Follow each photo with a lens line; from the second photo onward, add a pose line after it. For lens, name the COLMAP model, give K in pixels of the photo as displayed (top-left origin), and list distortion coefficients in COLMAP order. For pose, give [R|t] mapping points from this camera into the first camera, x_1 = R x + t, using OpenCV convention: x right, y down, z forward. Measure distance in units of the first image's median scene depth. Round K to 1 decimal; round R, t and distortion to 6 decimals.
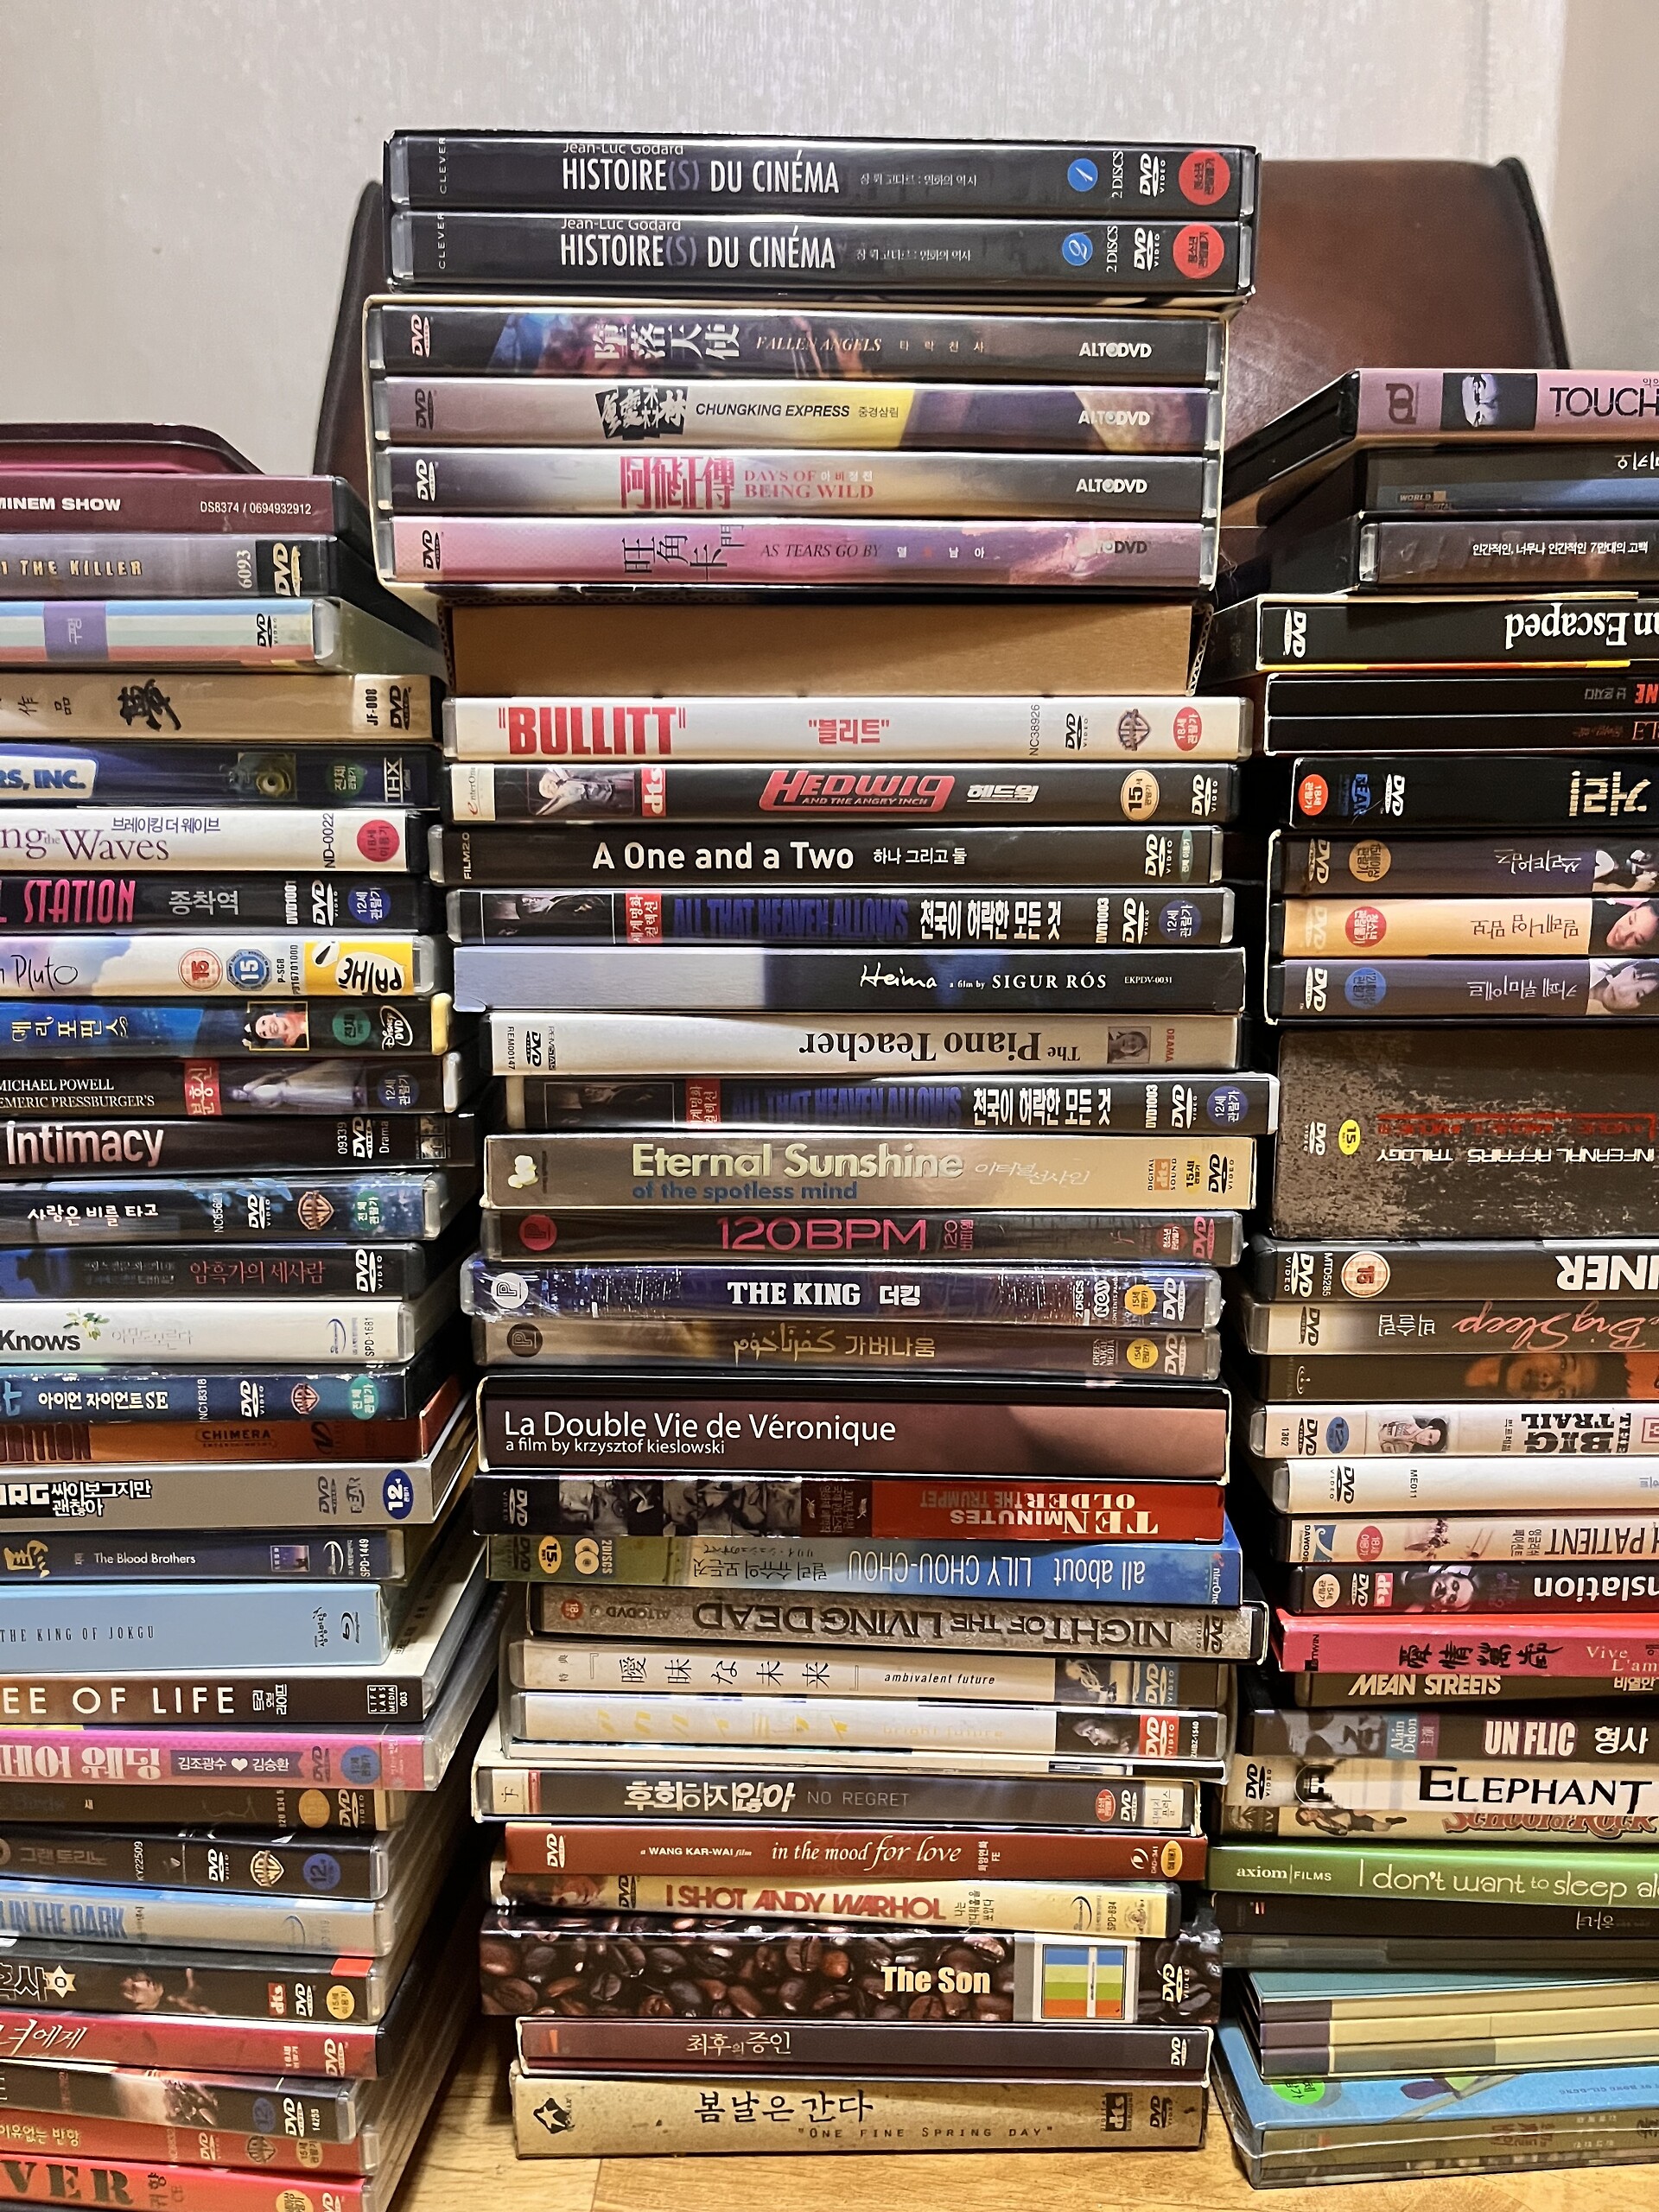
lens RADIAL K [[1644.9, 0, 843.3], [0, 1644.9, 1115.8], [0, 0, 1]] dist [0.048335, -0.073629]
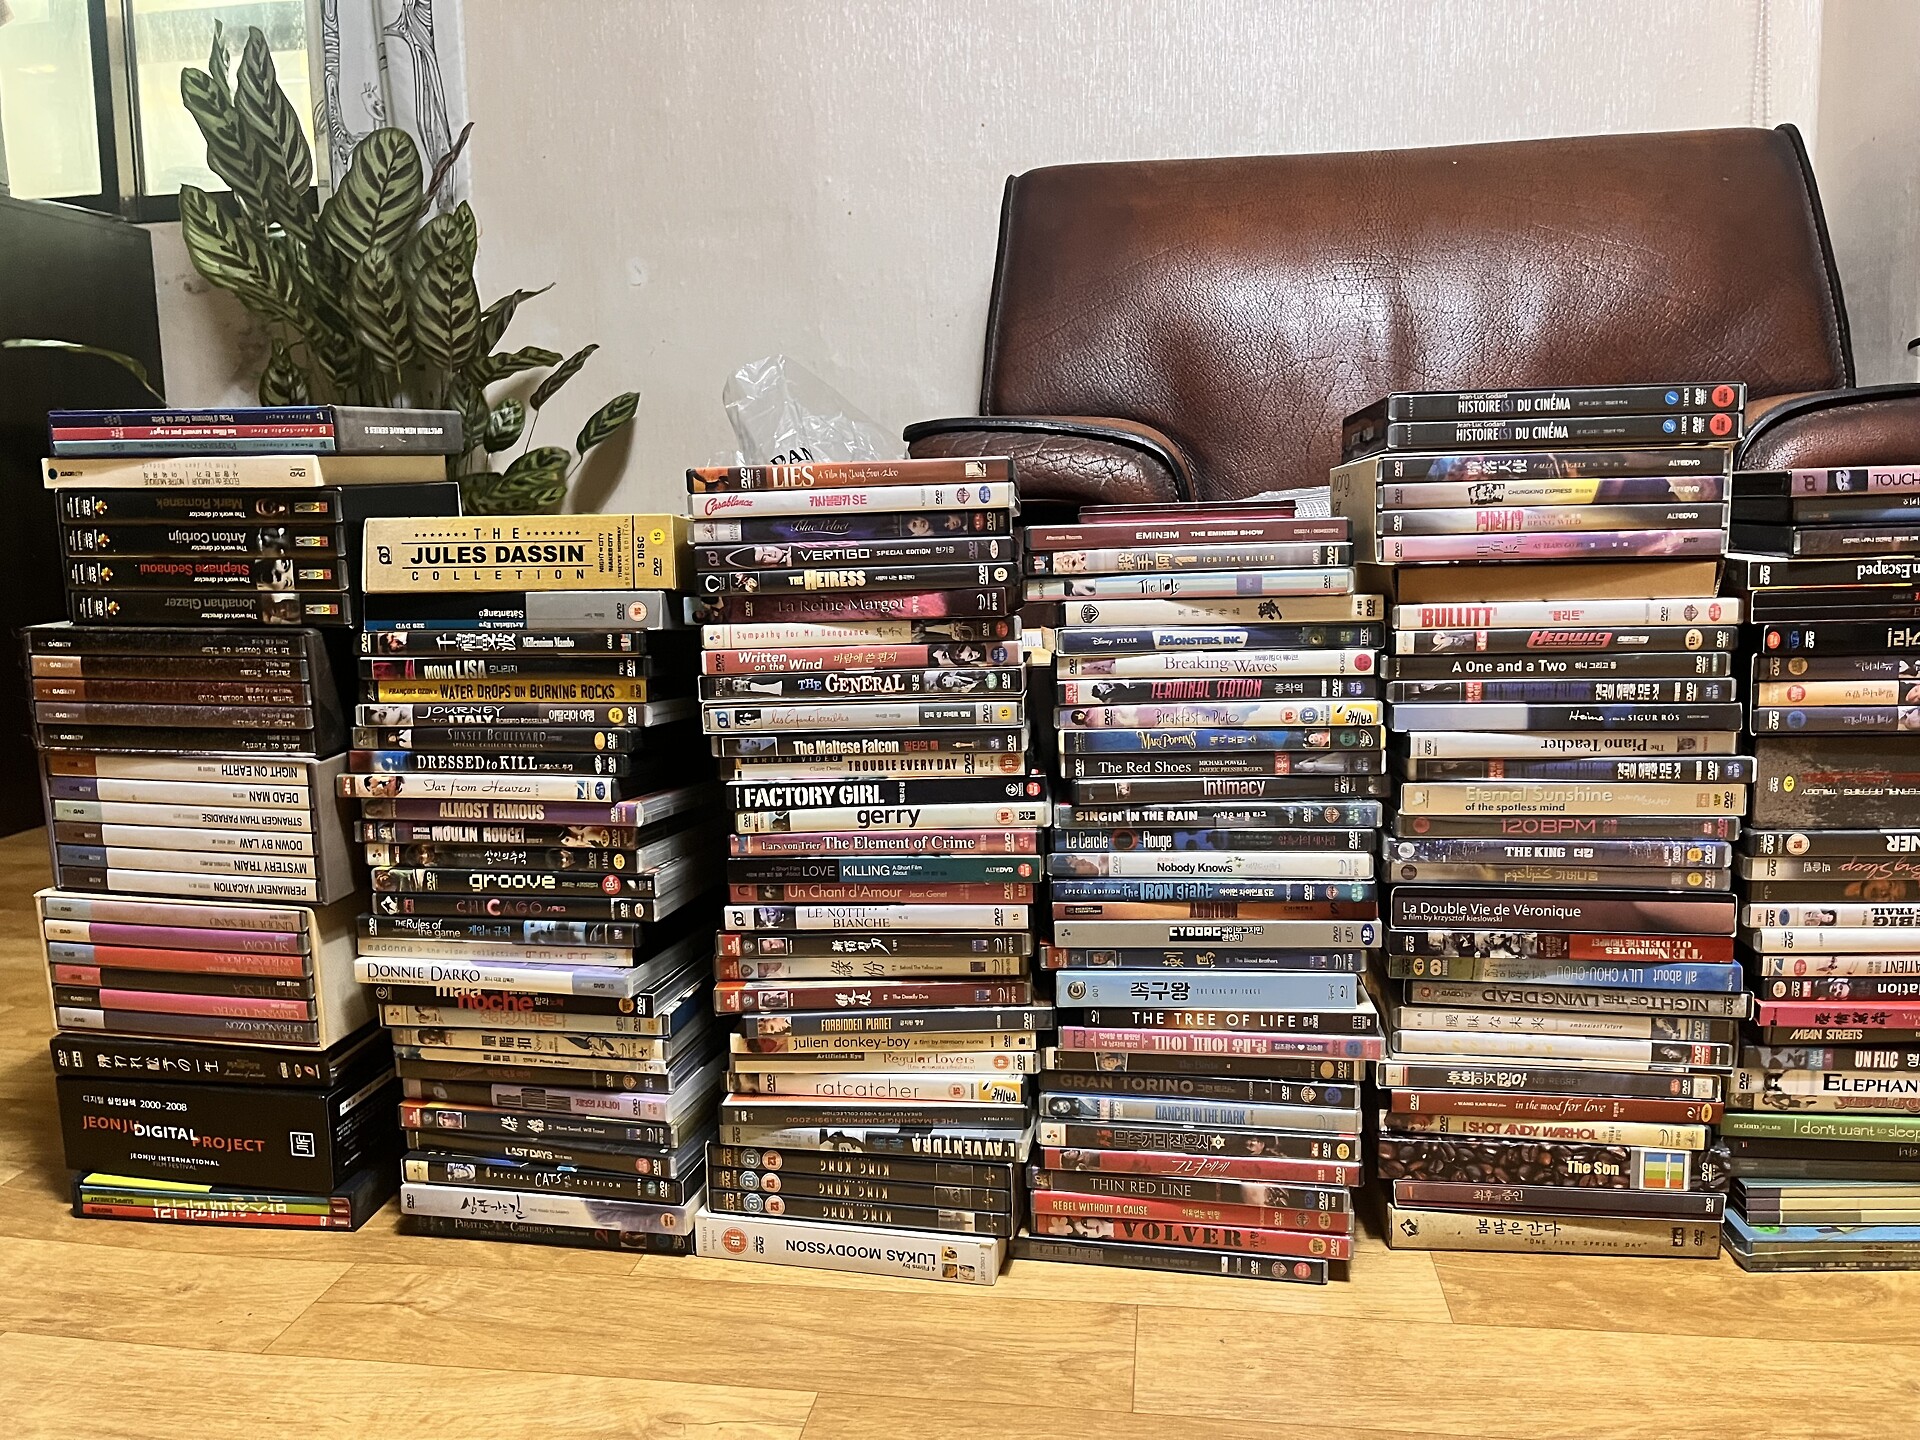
lens RADIAL K [[1427.7, 0, 968.4], [0, 1427.7, 705.5], [0, 0, 1]] dist [0.048335, -0.073629]
pose [[0.992677, -0.008021, -0.120528, -0.582370], [0.001966, 0.998734, -0.050270, 0.002390], [0.120779, 0.049665, 0.991436, -1.123176]]
